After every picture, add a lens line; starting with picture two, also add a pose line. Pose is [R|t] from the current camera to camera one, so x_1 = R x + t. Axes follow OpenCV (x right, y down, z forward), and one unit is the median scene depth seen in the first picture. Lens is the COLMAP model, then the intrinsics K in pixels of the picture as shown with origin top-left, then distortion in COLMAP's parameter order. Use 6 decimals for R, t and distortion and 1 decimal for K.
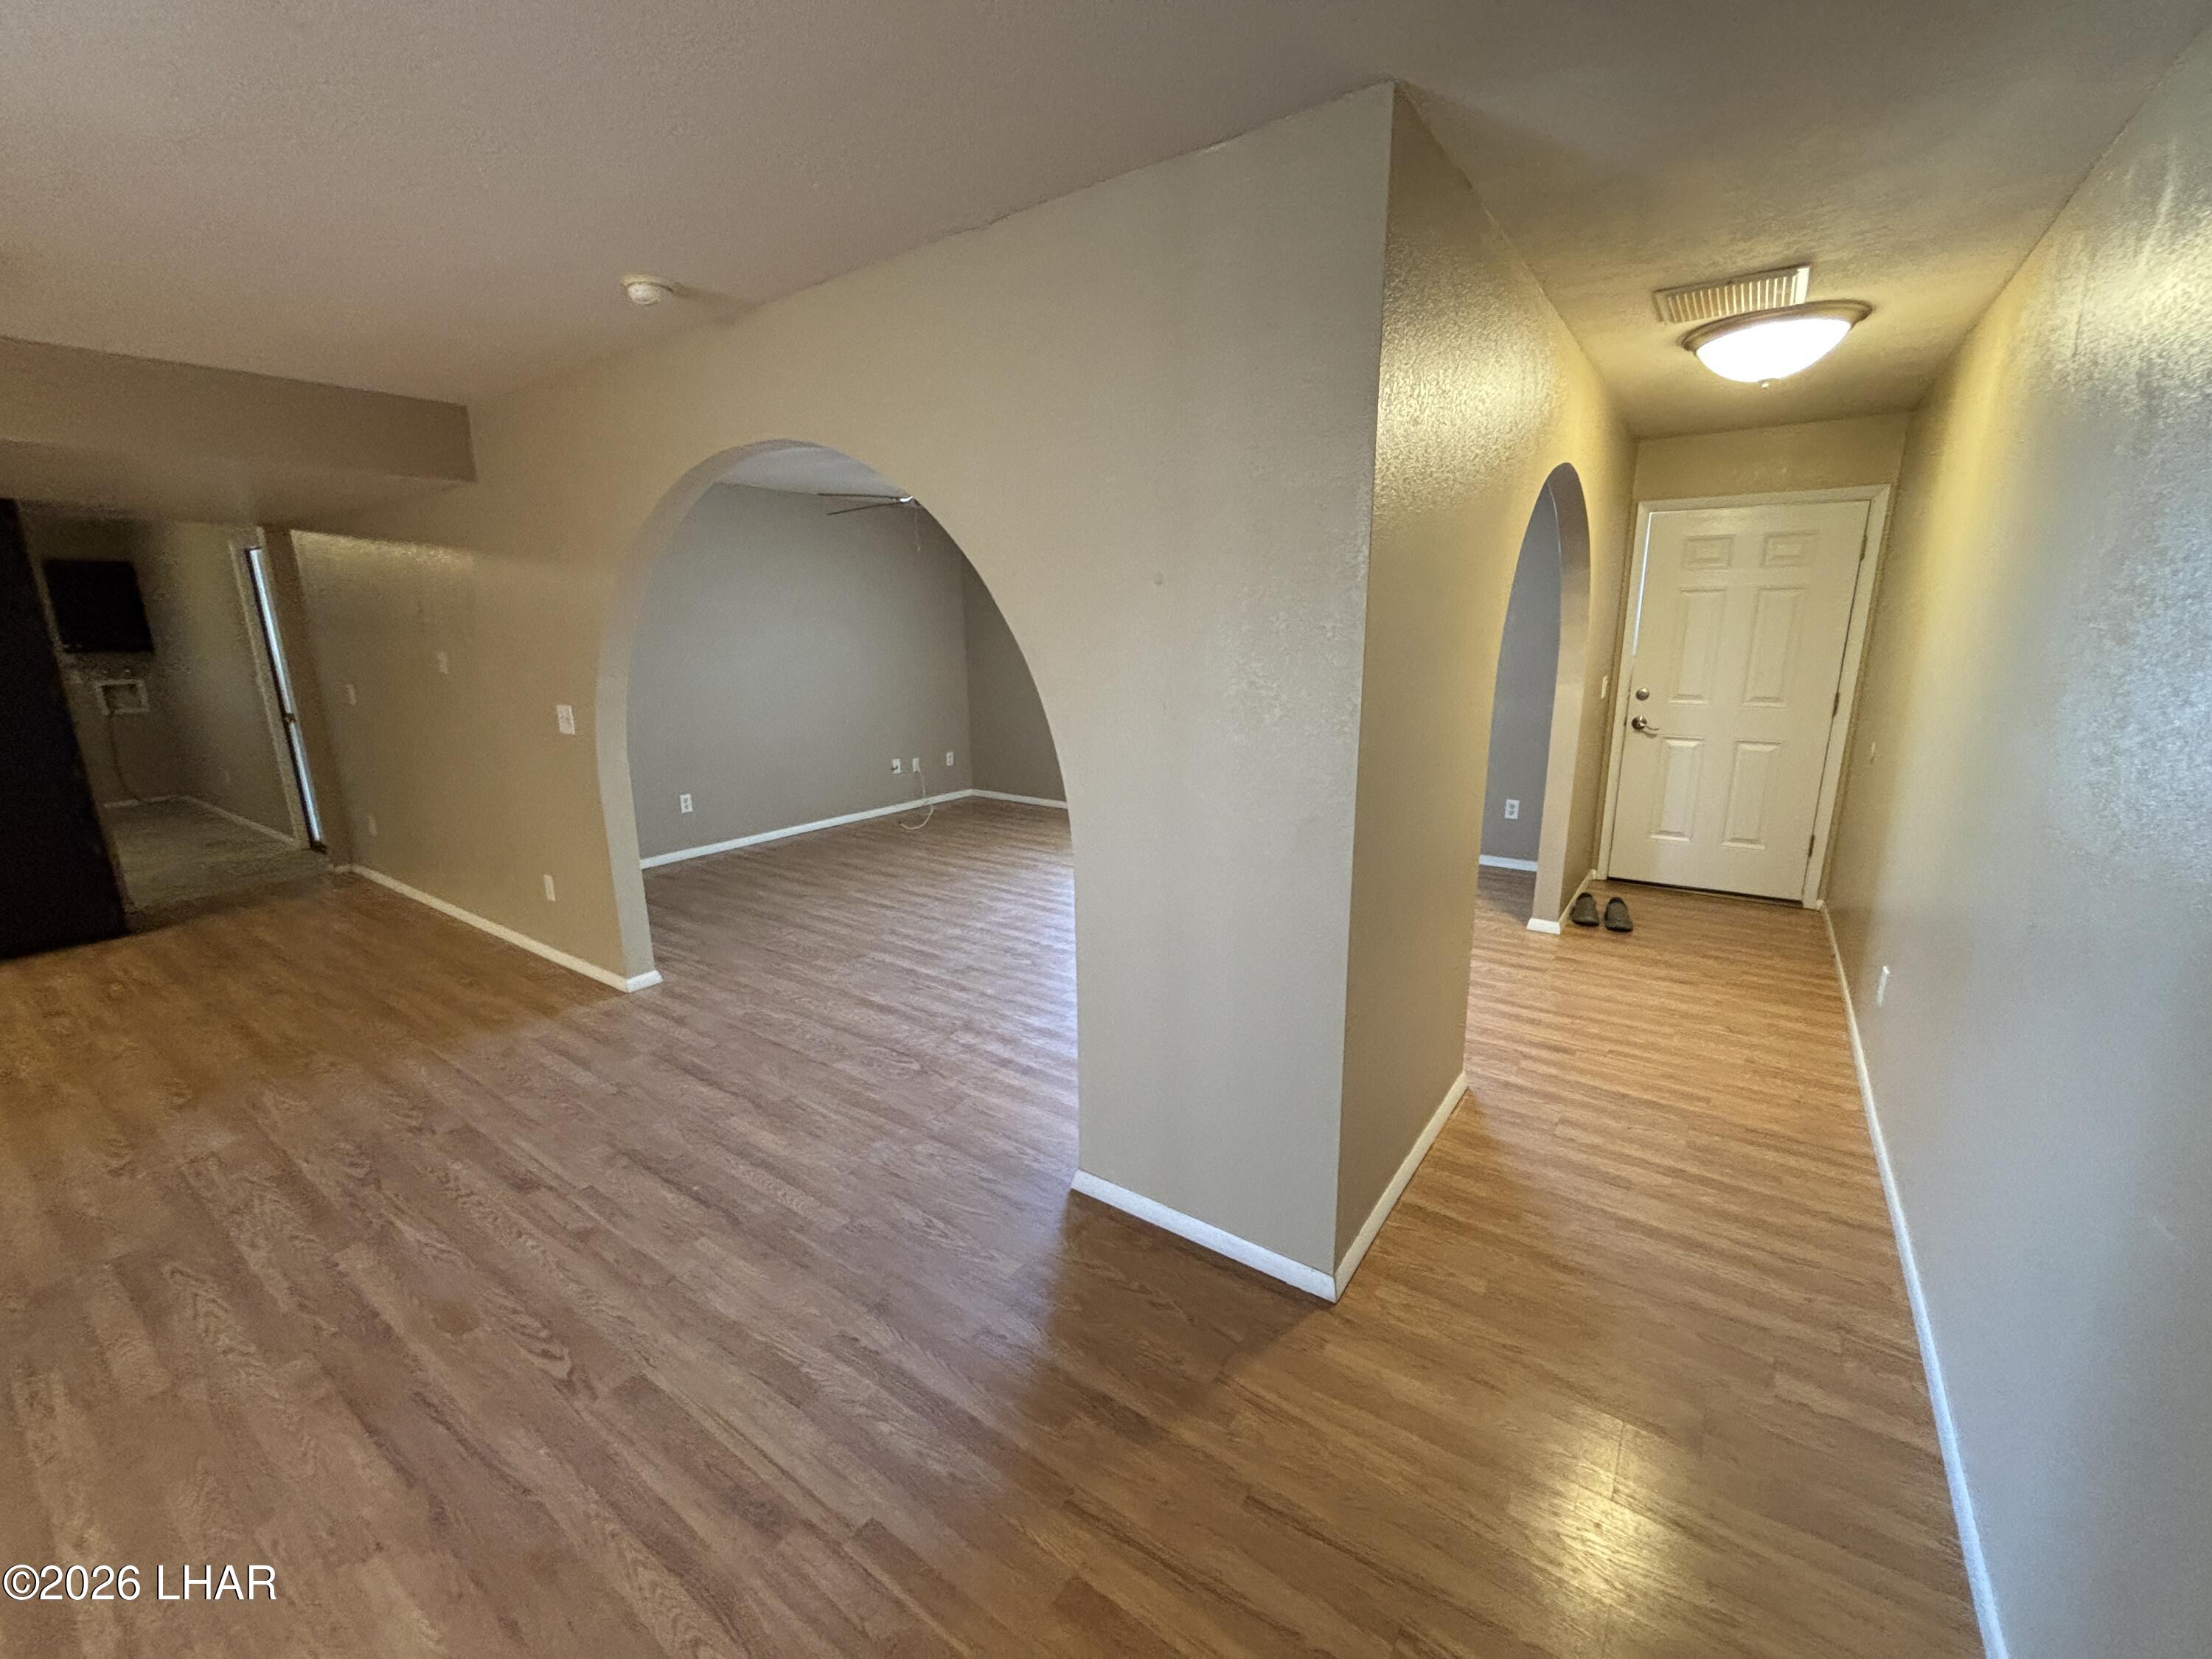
lens RADIAL K [[895.5, 0, 1110.5], [0, 895.5, 825.5], [0, 0, 1]] dist [0.005981, -0.001544]
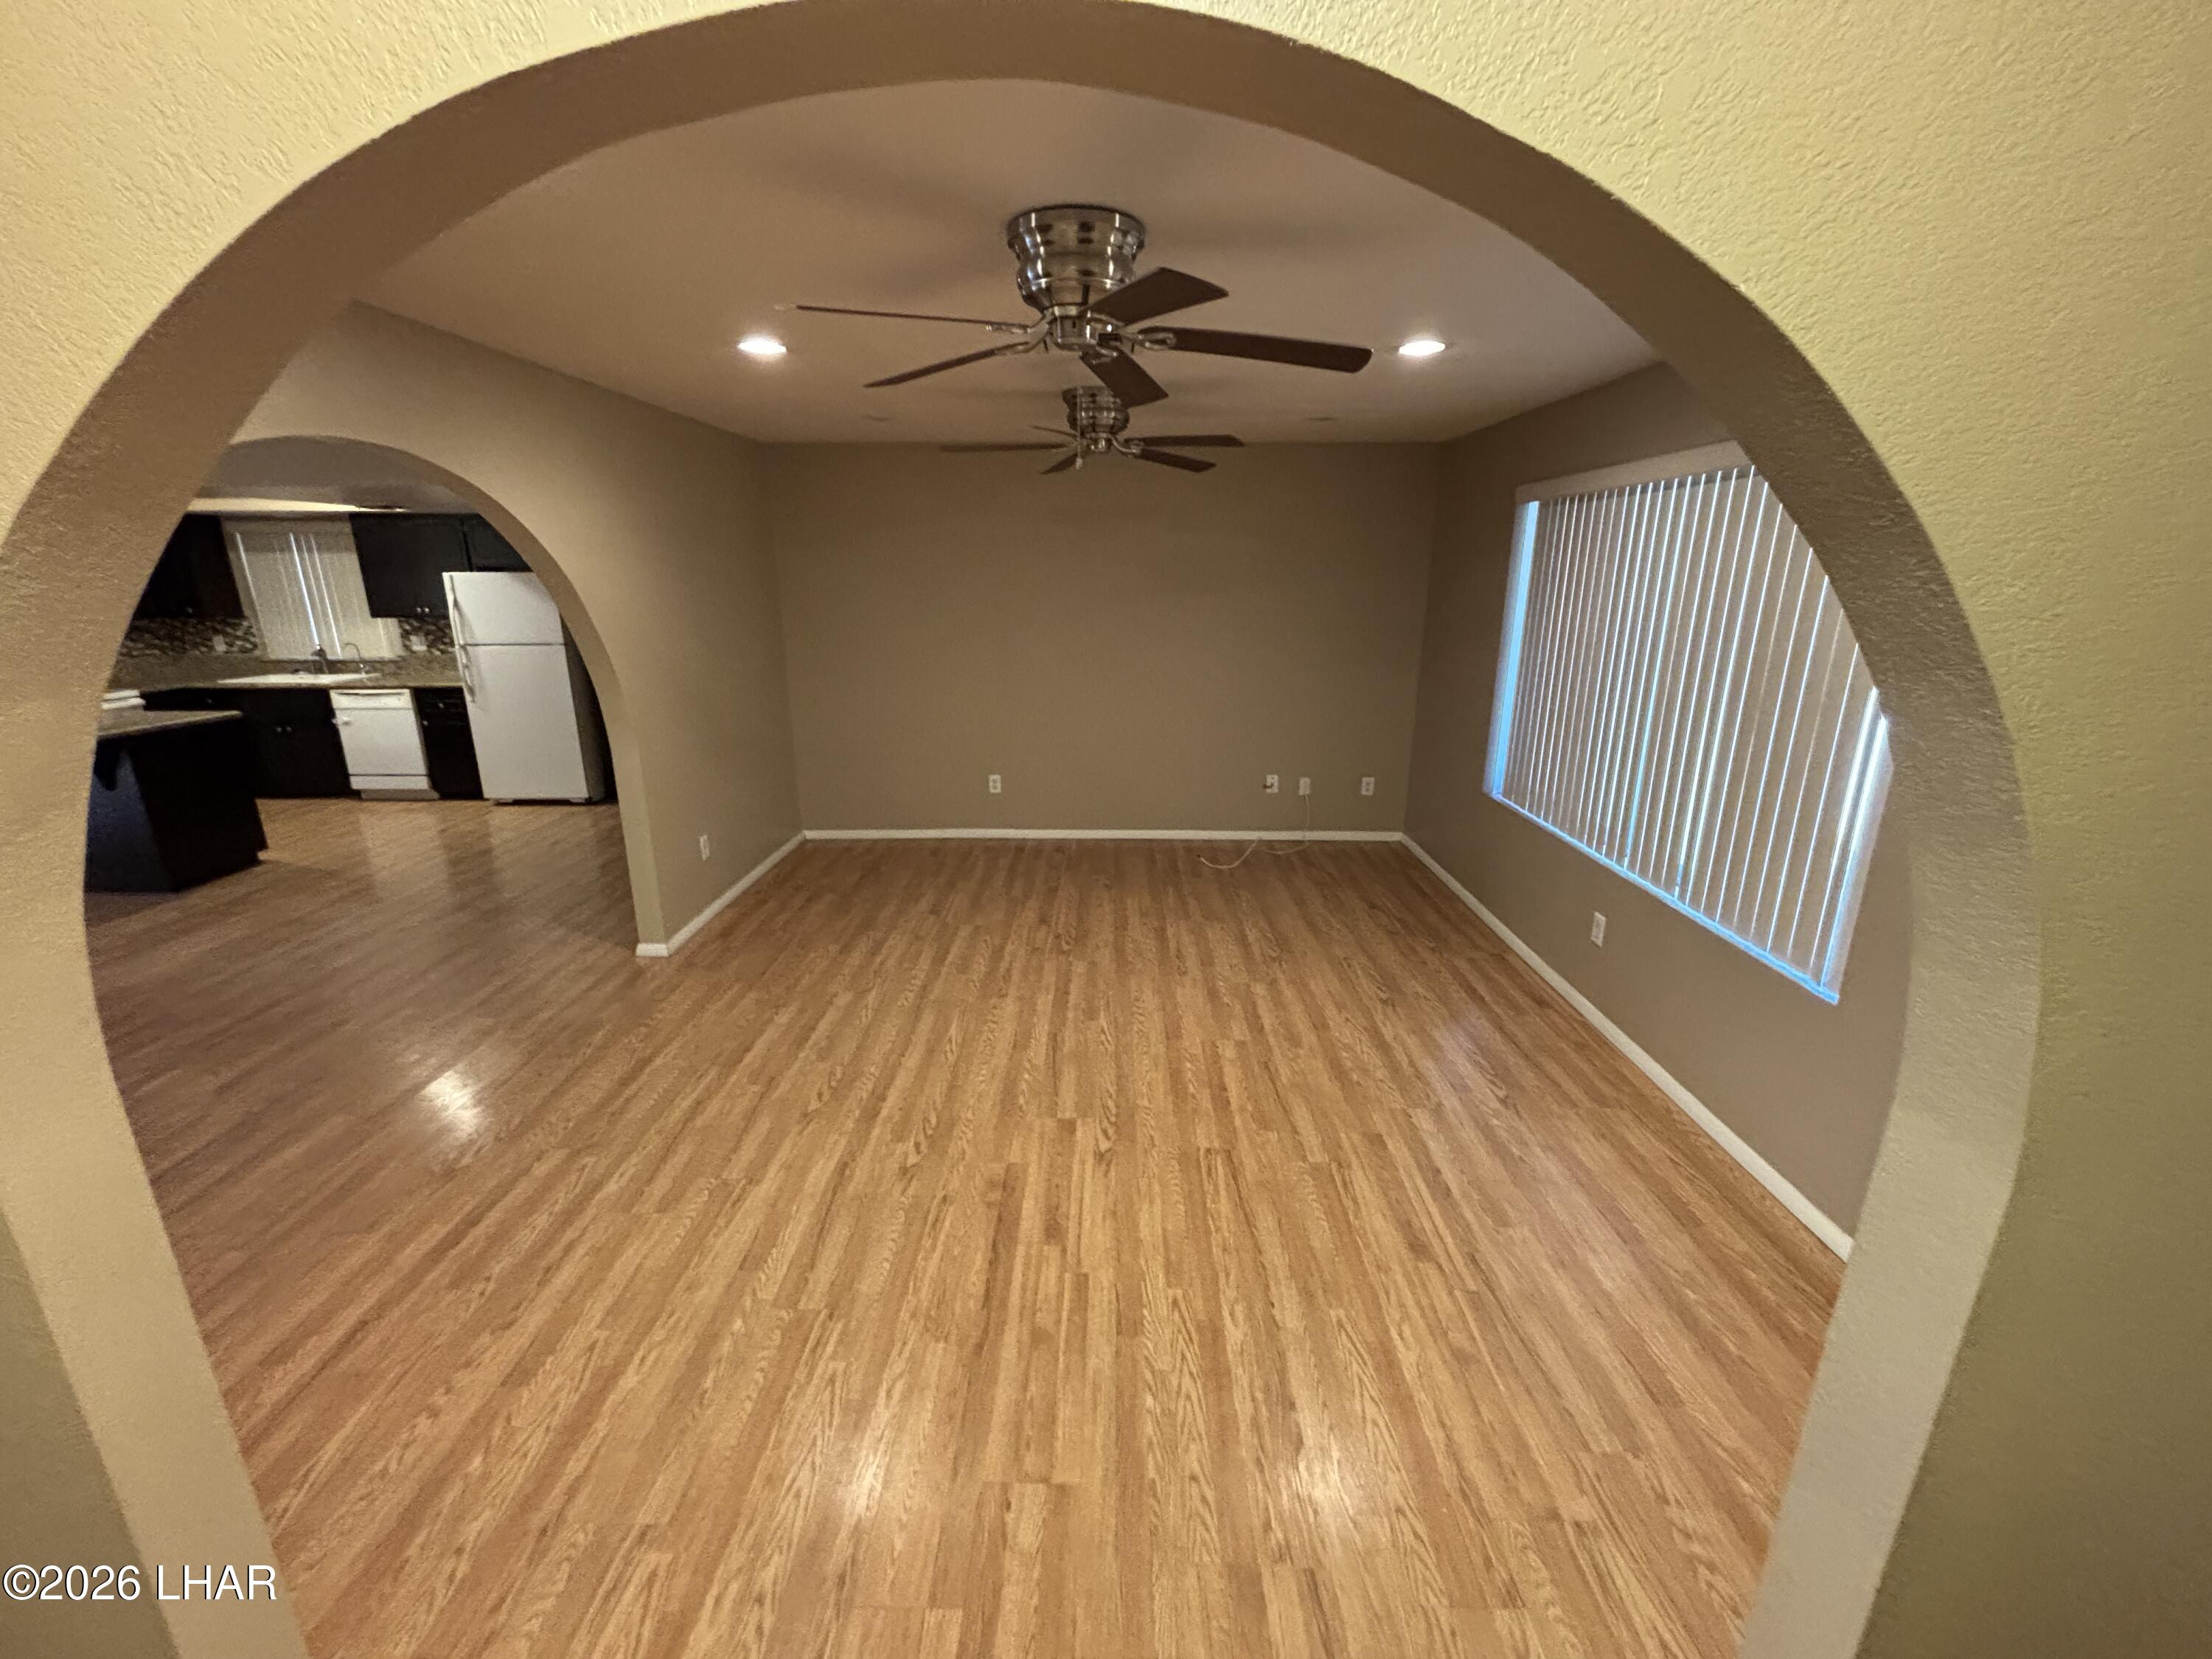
lens RADIAL K [[895.5, 0, 1115.0], [0, 895.5, 824.3], [0, 0, 1]] dist [0.005981, -0.001544]
pose [[0.569875, 0.234252, -0.787635, 0.551985], [-0.190330, 0.970069, 0.150801, -0.218932], [0.799386, 0.063973, 0.597403, 0.732726]]
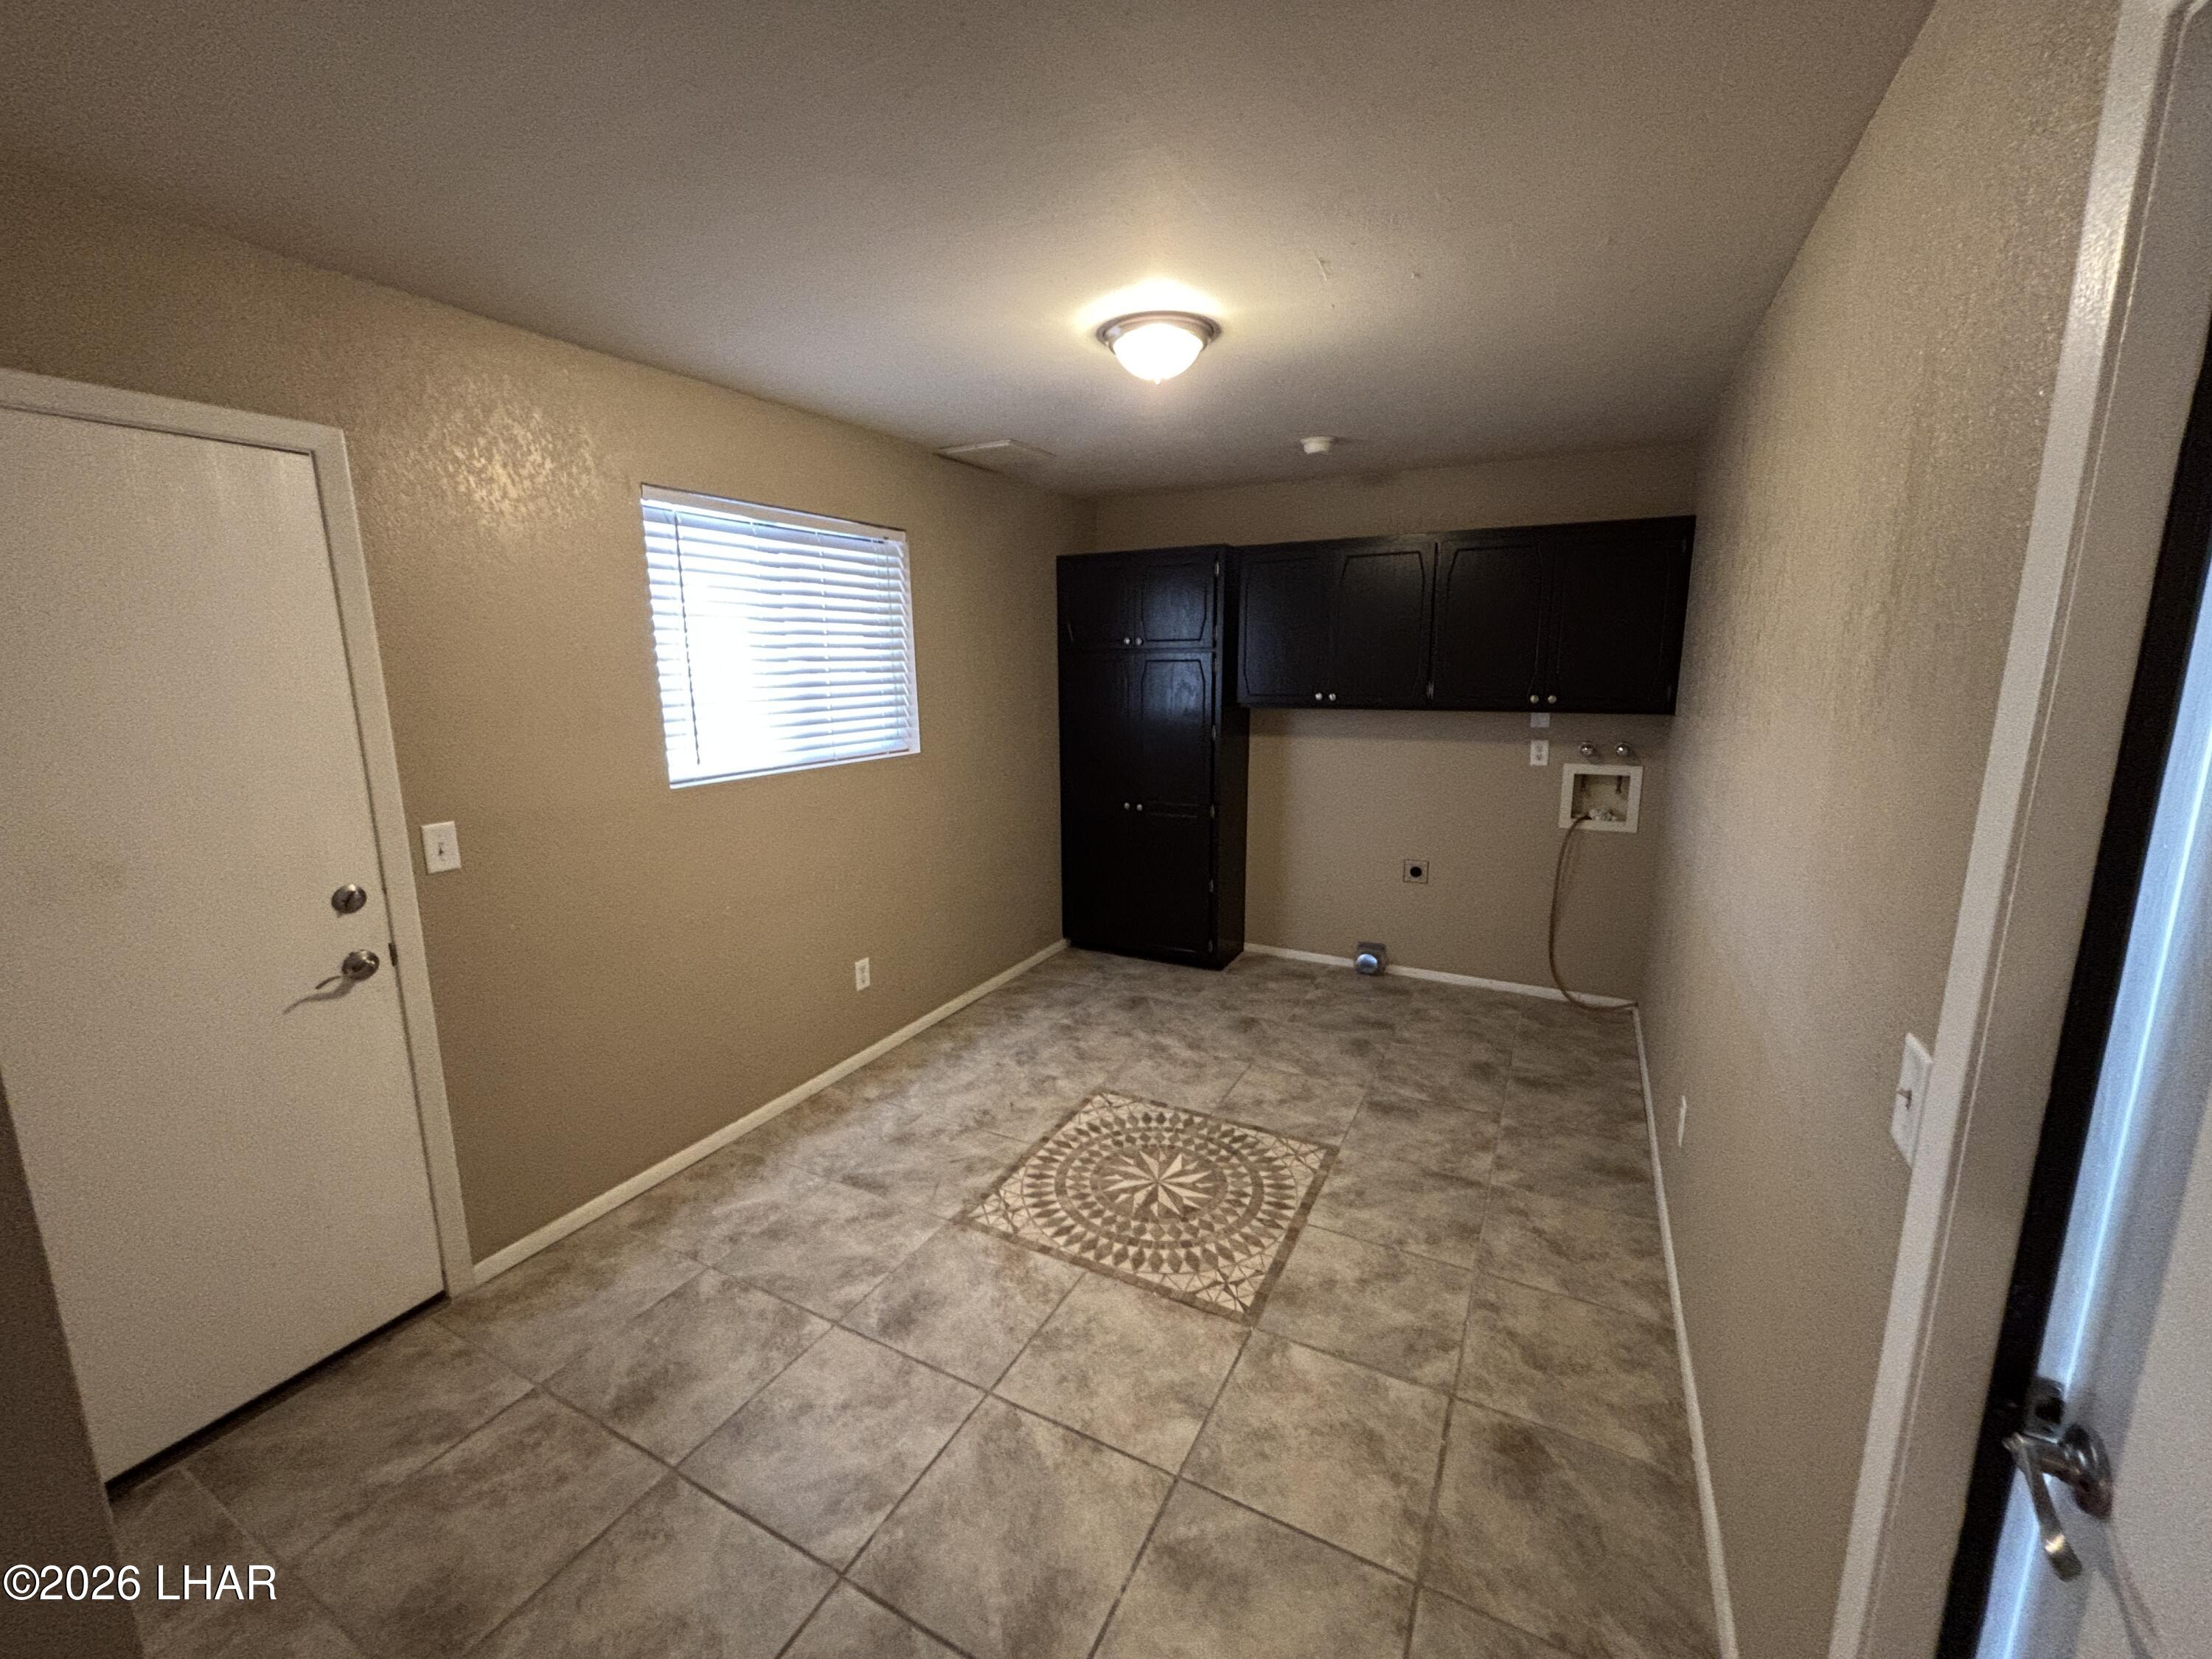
lens RADIAL K [[901.2, 0, 1100.4], [0, 901.2, 821.4], [0, 0, 1]] dist [-0.002866, -0.000245]
pose [[0.129658, 0.194968, -0.972202, -1.200191], [-0.216595, 0.962369, 0.164110, -0.283837], [0.967613, 0.189296, 0.167008, 1.209508]]
